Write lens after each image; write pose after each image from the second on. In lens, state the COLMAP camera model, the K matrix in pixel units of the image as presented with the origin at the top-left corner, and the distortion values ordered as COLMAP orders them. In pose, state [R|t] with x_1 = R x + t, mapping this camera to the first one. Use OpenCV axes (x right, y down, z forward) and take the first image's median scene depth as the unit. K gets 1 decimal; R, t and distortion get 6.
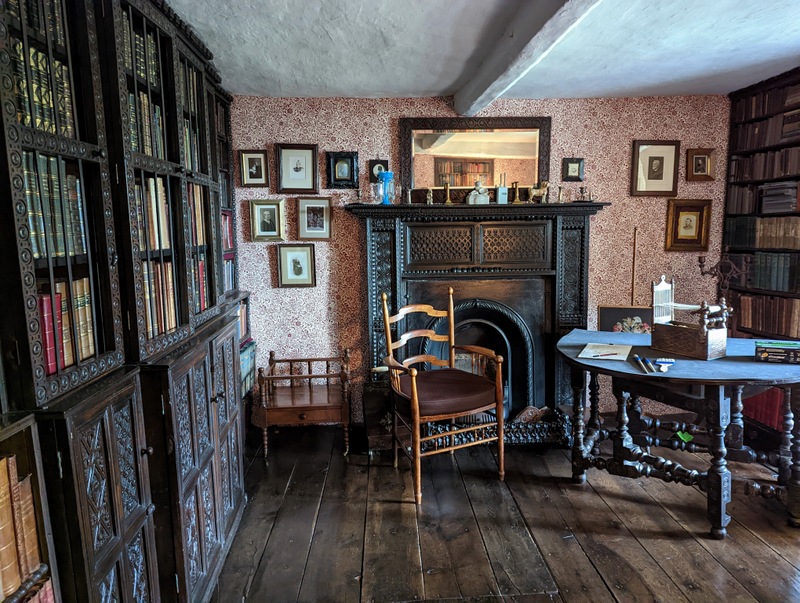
lens RADIAL K [[555.9, 0, 401.8], [0, 555.9, 297.1], [0, 0, 1]] dist [0.061152, -0.067090]
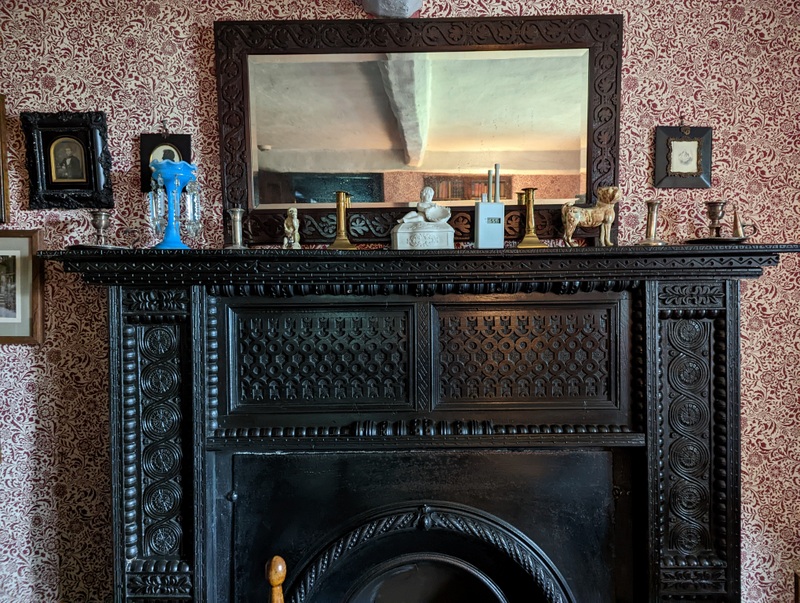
lens RADIAL K [[555.9, 0, 401.8], [0, 555.9, 297.1], [0, 0, 1]] dist [0.061152, -0.067090]
pose [[0.997949, 0.003764, -0.063904, 0.145622], [-0.008653, 0.997040, -0.076401, -0.106000], [0.063427, 0.076797, 0.995027, 0.633843]]
